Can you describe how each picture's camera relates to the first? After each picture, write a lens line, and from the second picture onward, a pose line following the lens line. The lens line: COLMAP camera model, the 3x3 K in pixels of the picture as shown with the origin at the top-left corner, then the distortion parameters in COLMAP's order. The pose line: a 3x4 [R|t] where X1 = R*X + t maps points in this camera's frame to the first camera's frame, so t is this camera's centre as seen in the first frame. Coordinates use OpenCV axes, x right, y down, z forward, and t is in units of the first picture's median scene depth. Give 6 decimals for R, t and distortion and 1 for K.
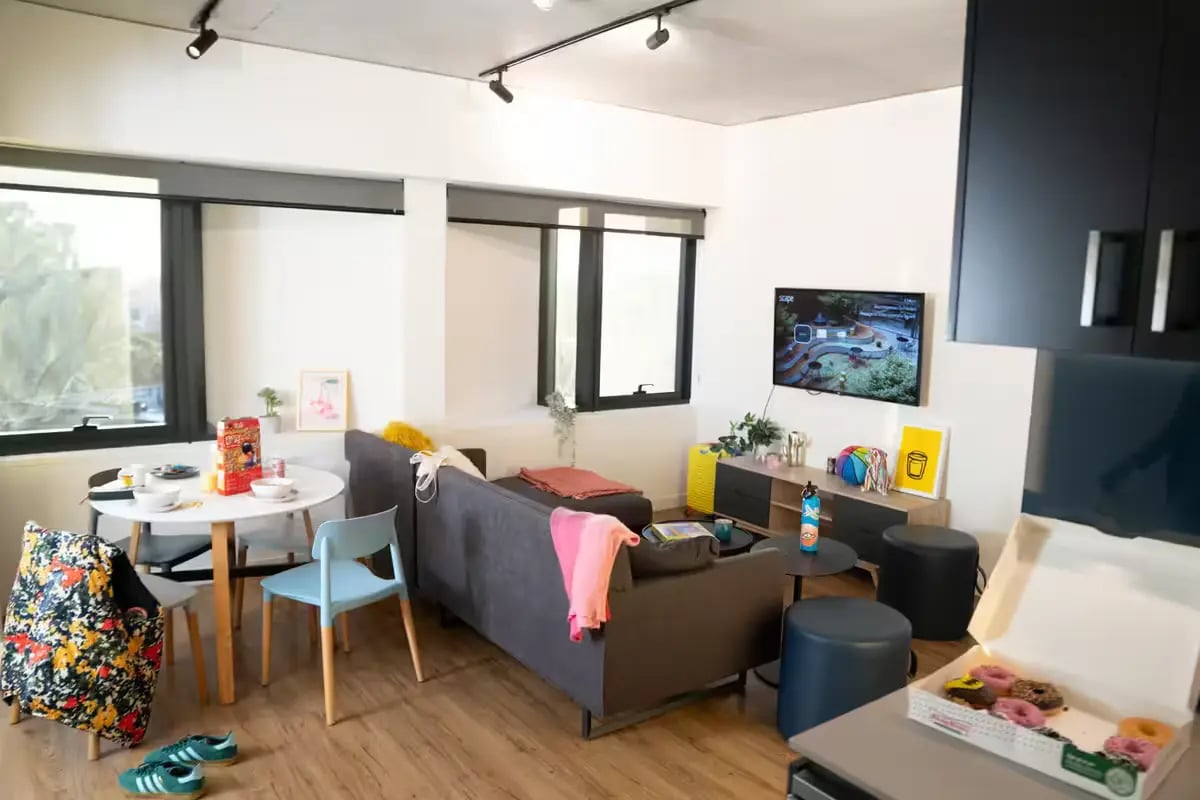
lens RADIAL K [[907.4, 0, 573.9], [0, 907.4, 404.1], [0, 0, 1]] dist [-0.043676, 0.006629]
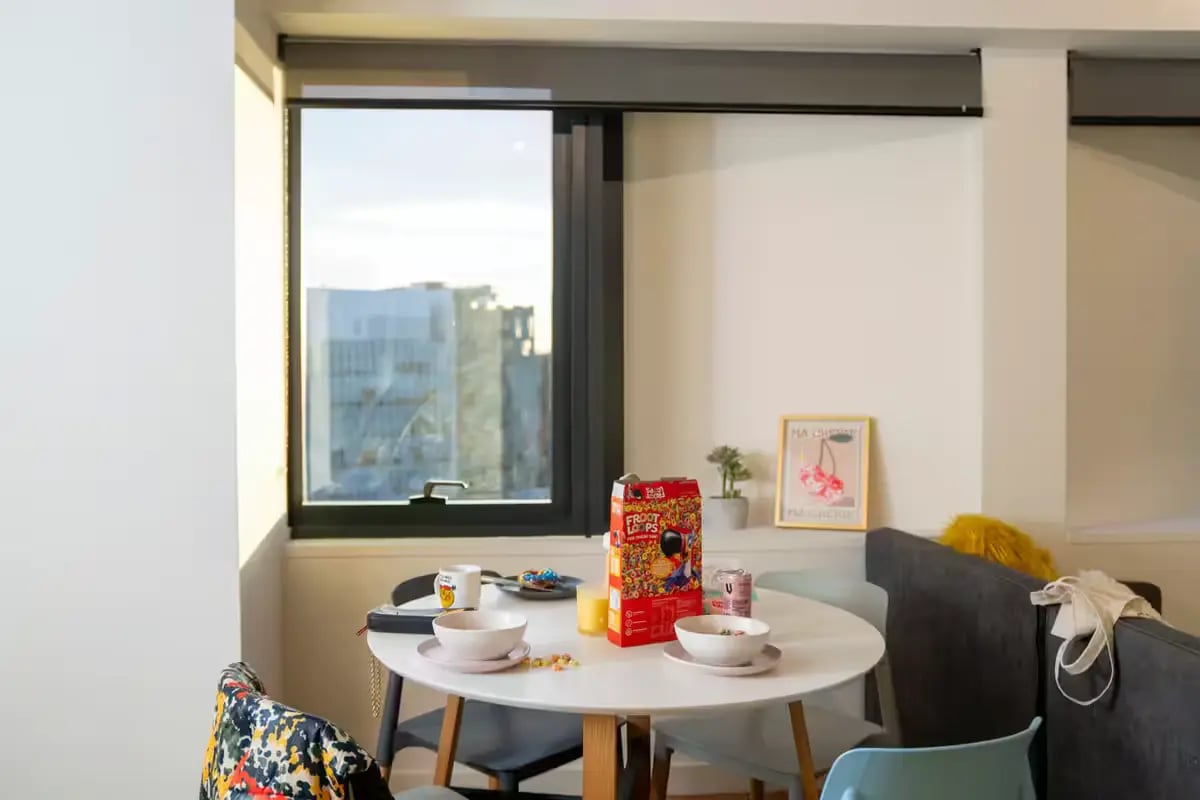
lens RADIAL K [[907.4, 0, 573.9], [0, 907.4, 404.1], [0, 0, 1]] dist [-0.043676, 0.006629]
pose [[0.873742, -0.023329, -0.485829, -0.175266], [-0.044760, 0.990754, -0.128073, 0.038178], [0.484325, 0.133648, 0.864620, 0.551988]]
